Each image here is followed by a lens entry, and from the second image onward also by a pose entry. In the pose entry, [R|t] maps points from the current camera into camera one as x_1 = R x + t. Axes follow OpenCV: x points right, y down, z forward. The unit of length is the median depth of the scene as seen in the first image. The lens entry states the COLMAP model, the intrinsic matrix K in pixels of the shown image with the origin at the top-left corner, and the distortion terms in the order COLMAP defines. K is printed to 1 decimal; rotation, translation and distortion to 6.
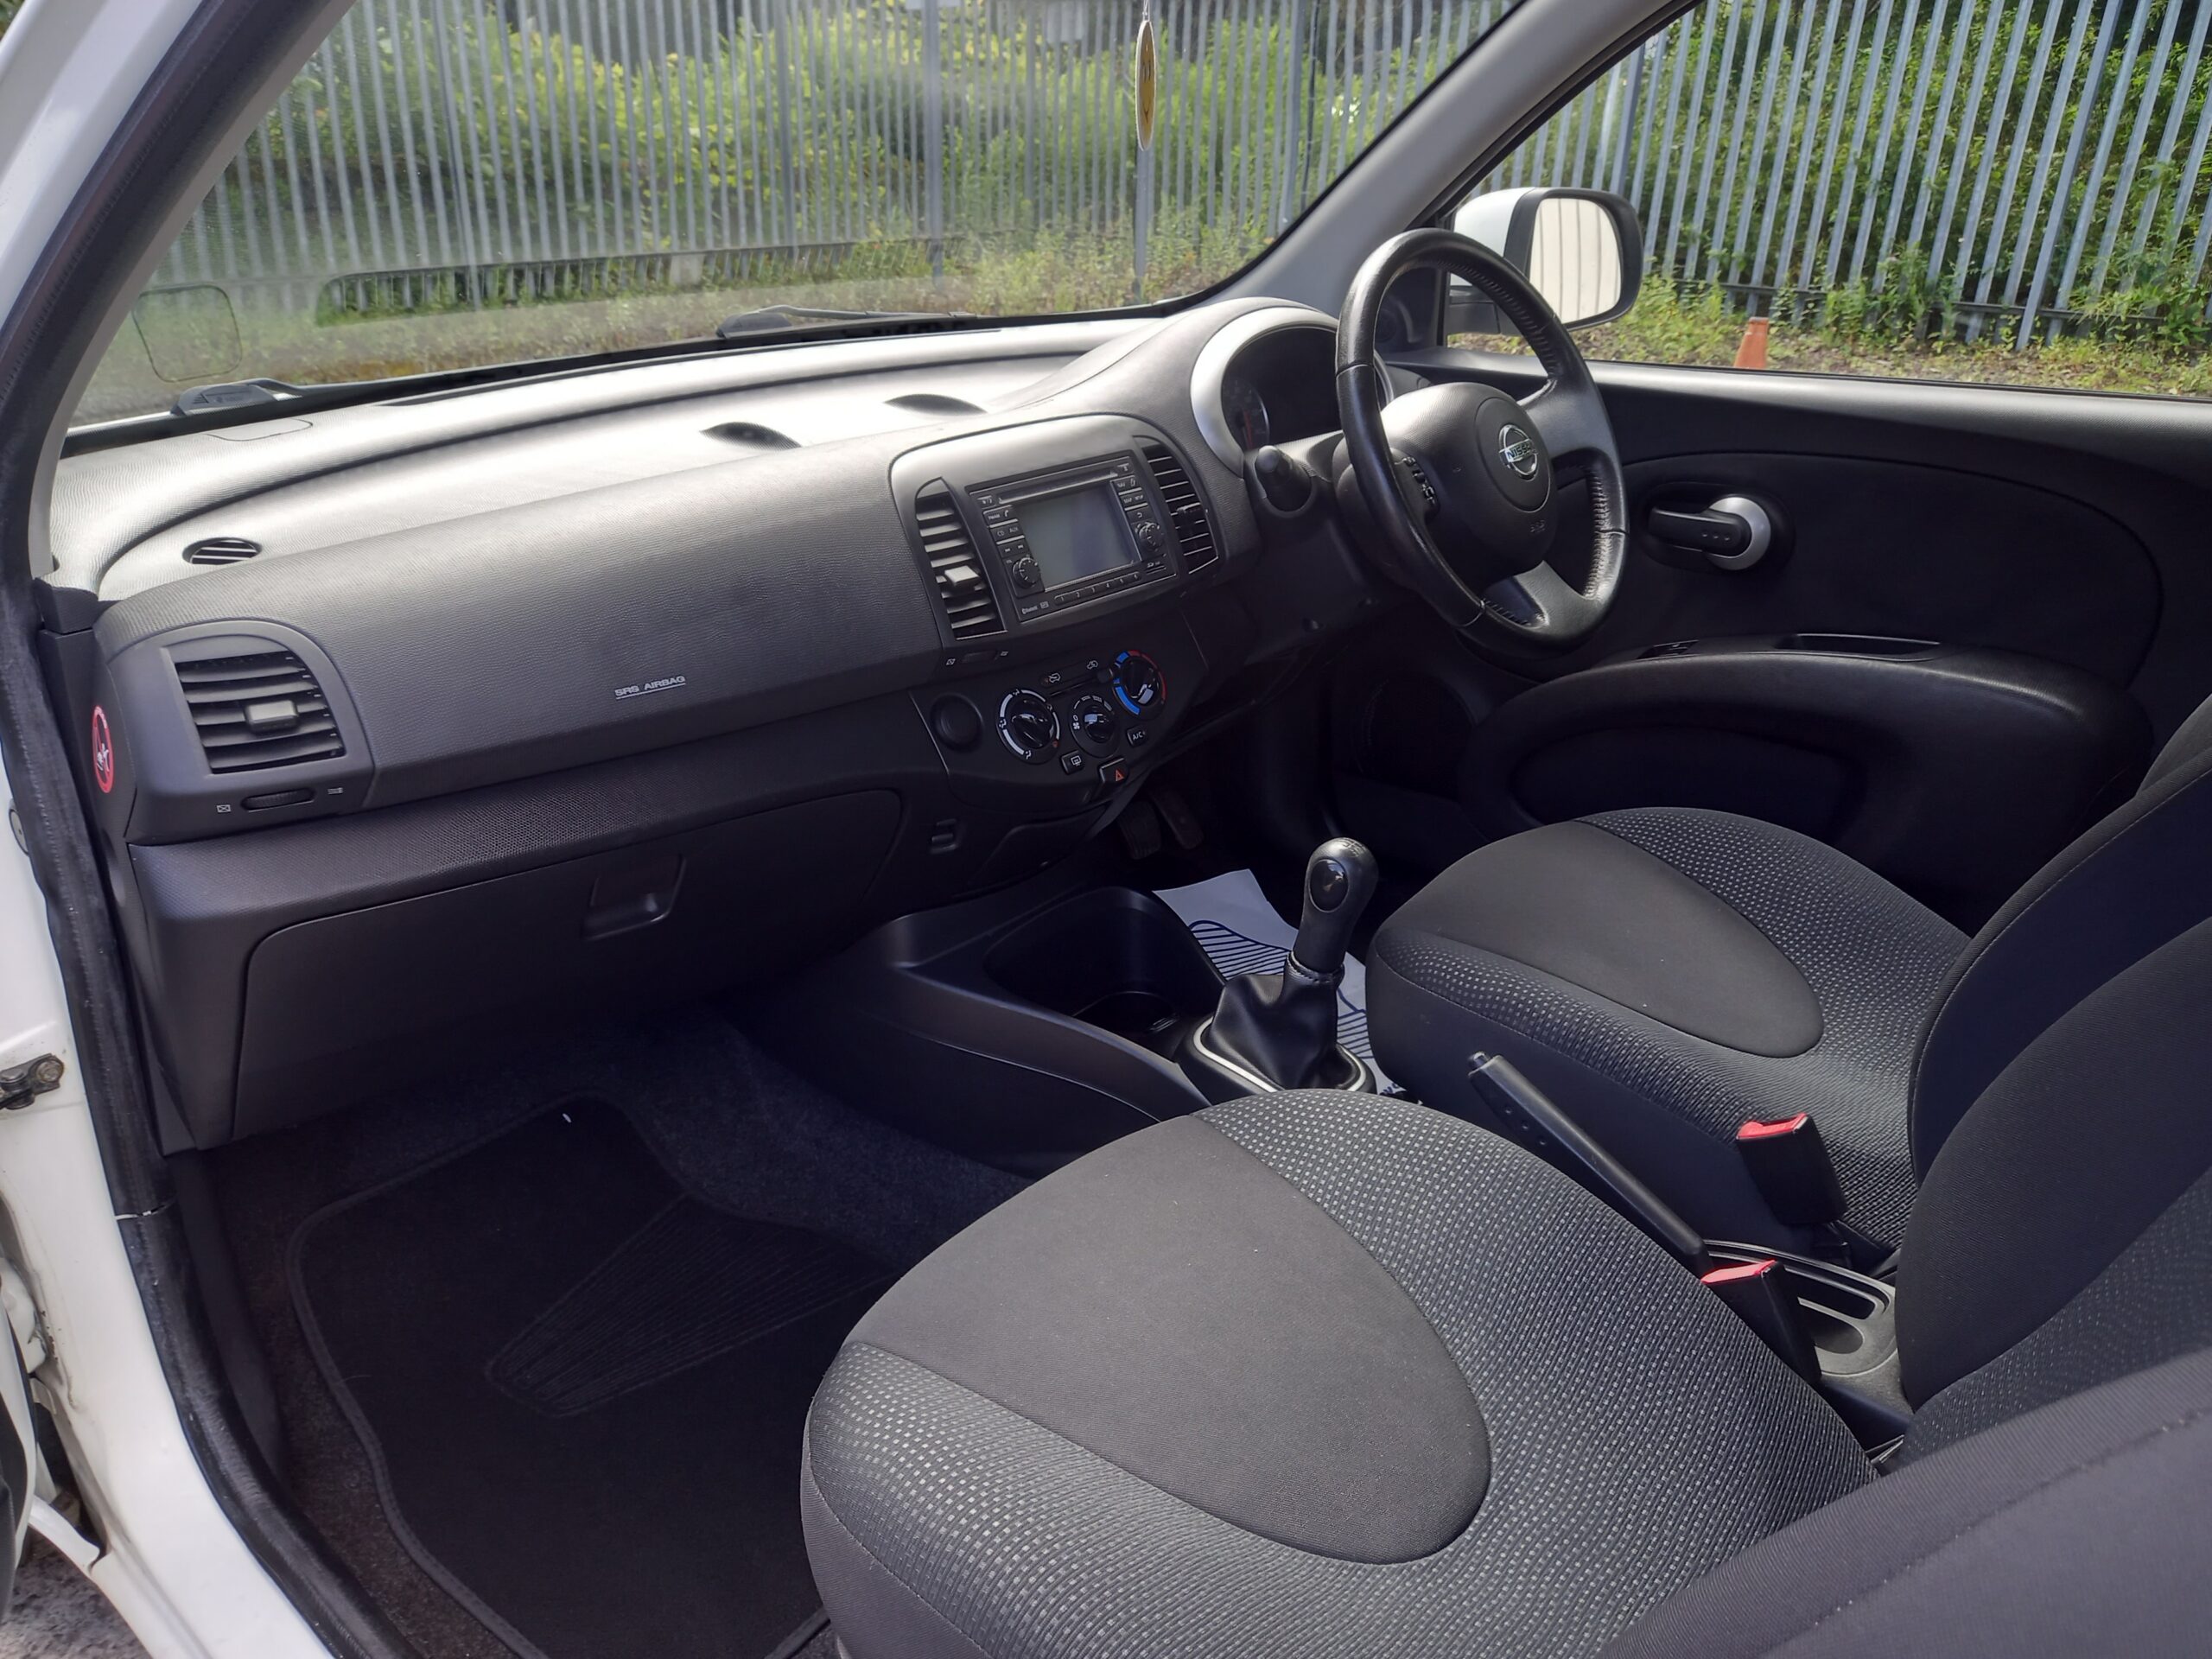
lens RADIAL K [[1632.4, 0, 1092.1], [0, 1632.4, 831.8], [0, 0, 1]] dist [0.079924, -0.087627]
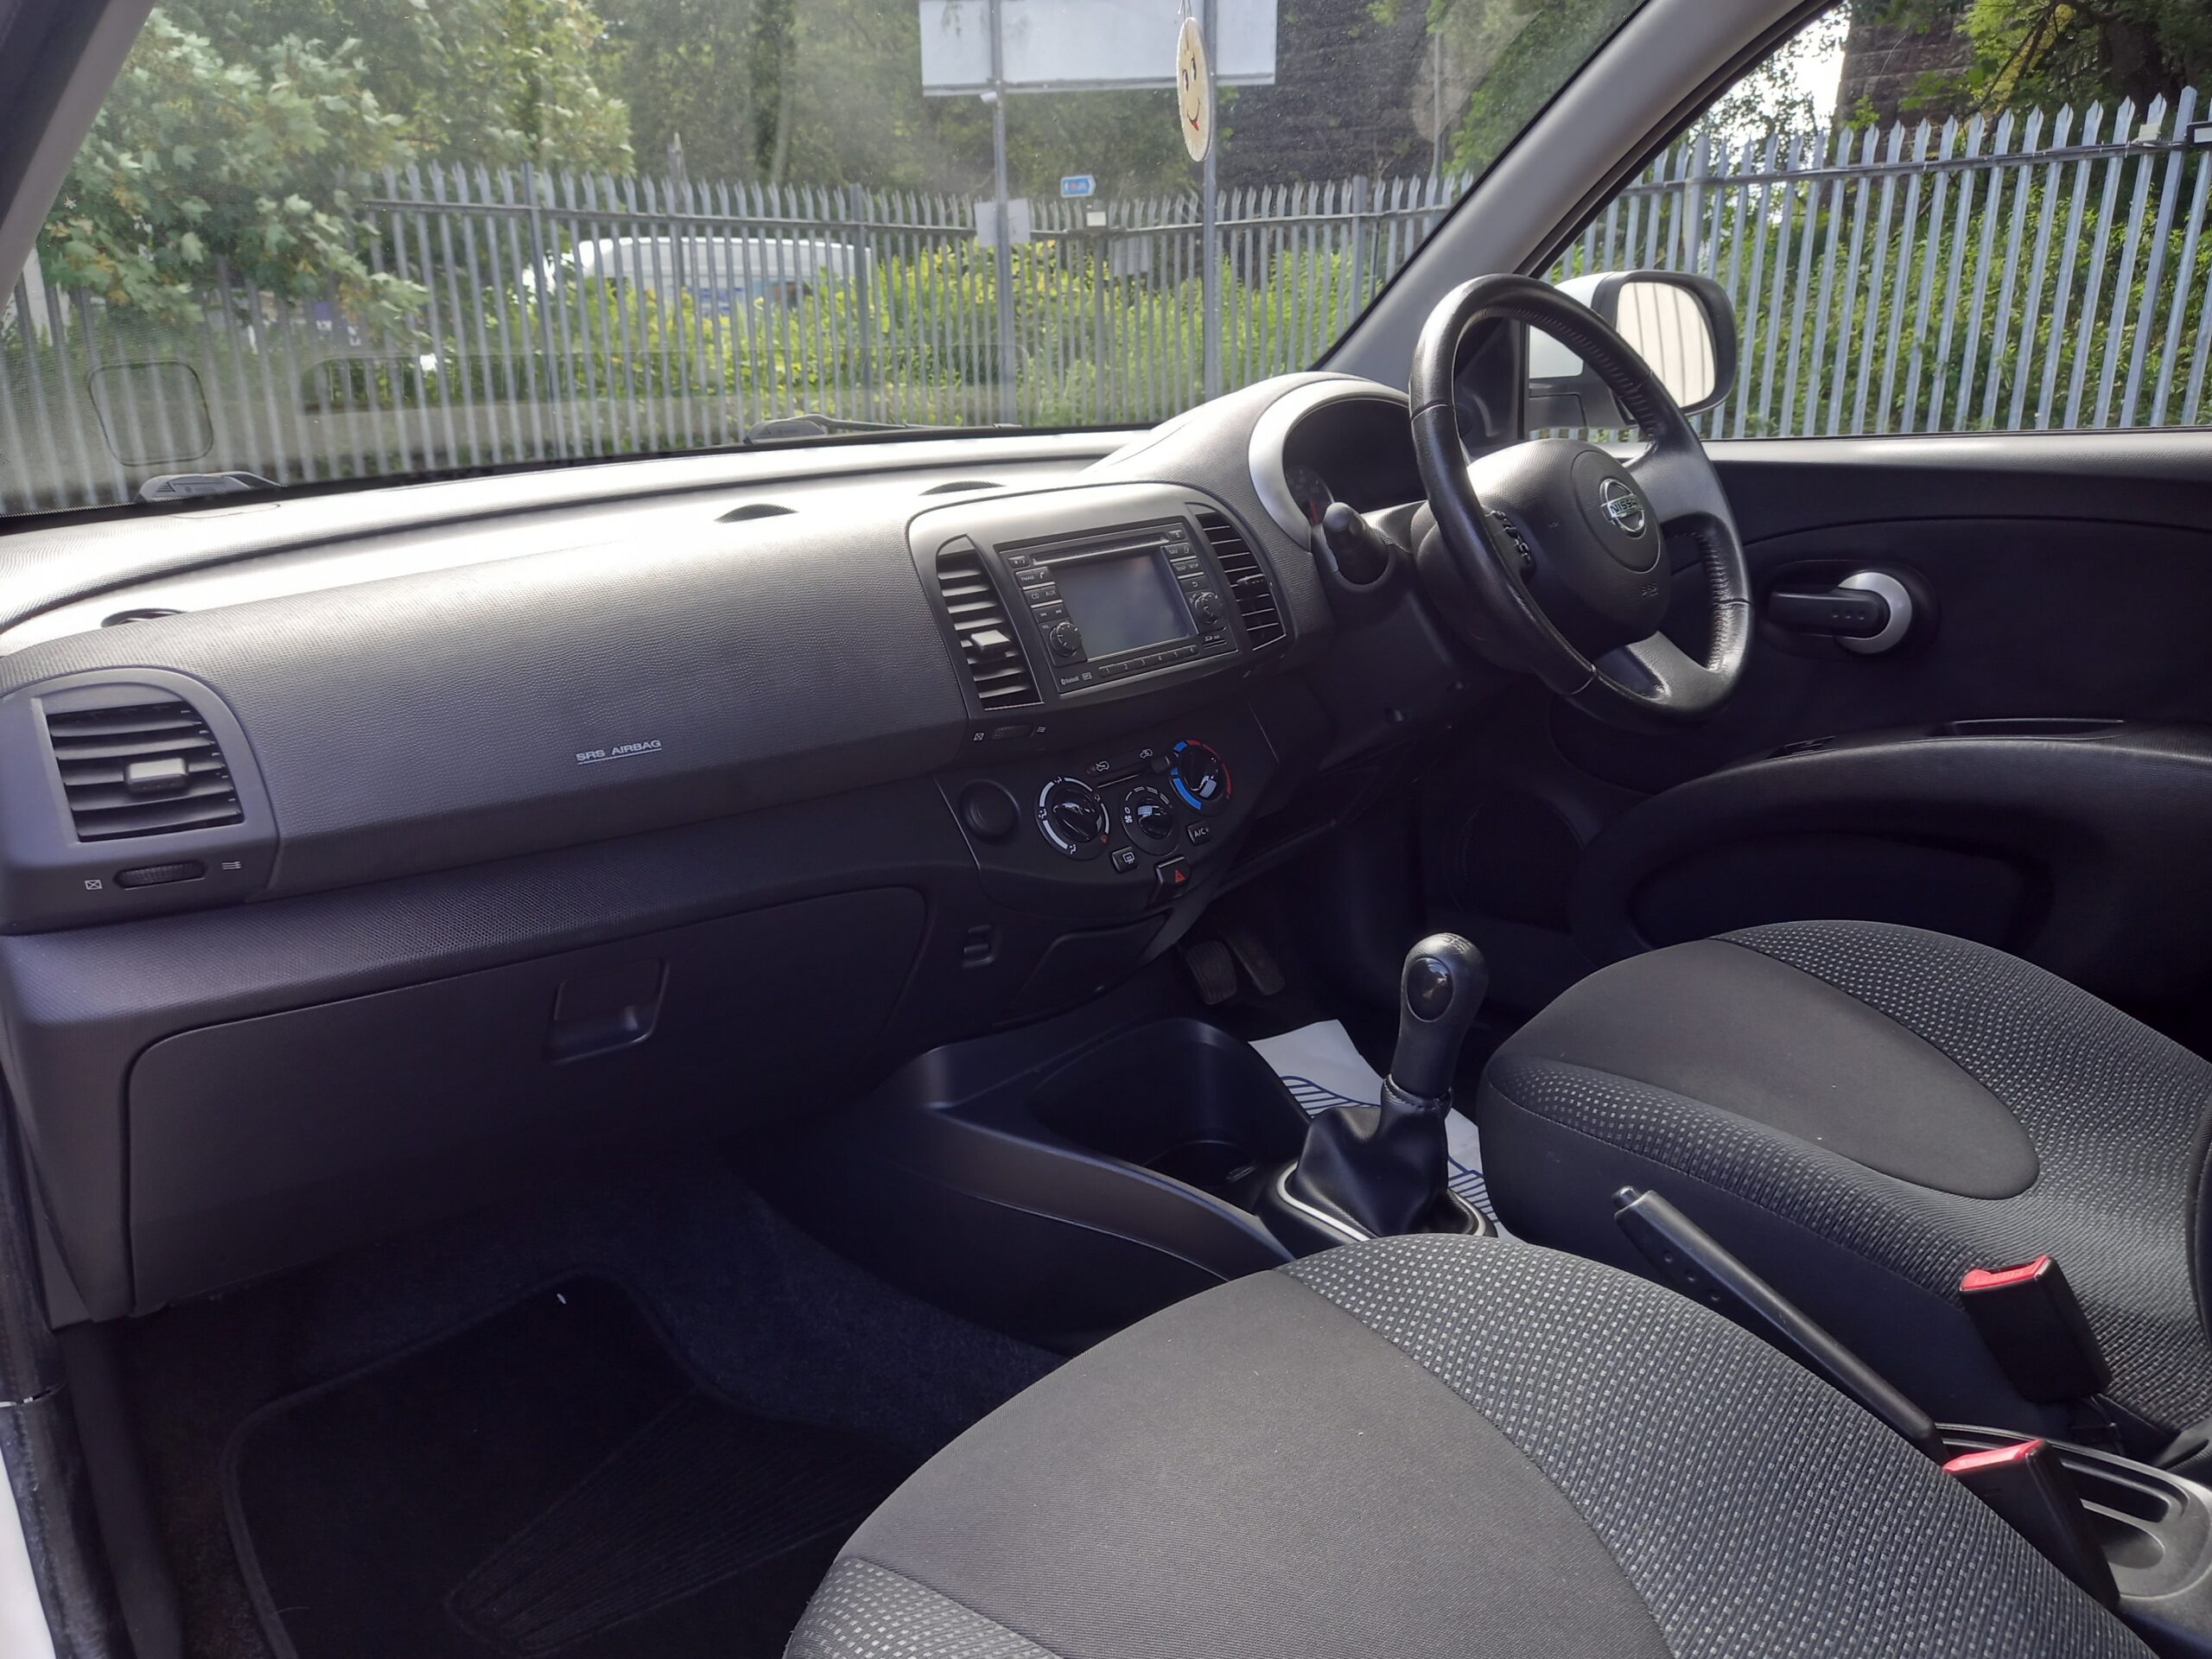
lens RADIAL K [[1632.4, 0, 1092.1], [0, 1632.4, 831.8], [0, 0, 1]] dist [0.079924, -0.087627]
pose [[0.998425, -0.025970, -0.049722, 0.014037], [0.019449, 0.991659, -0.127413, 0.052013], [0.052616, 0.126246, 0.990603, 0.133764]]
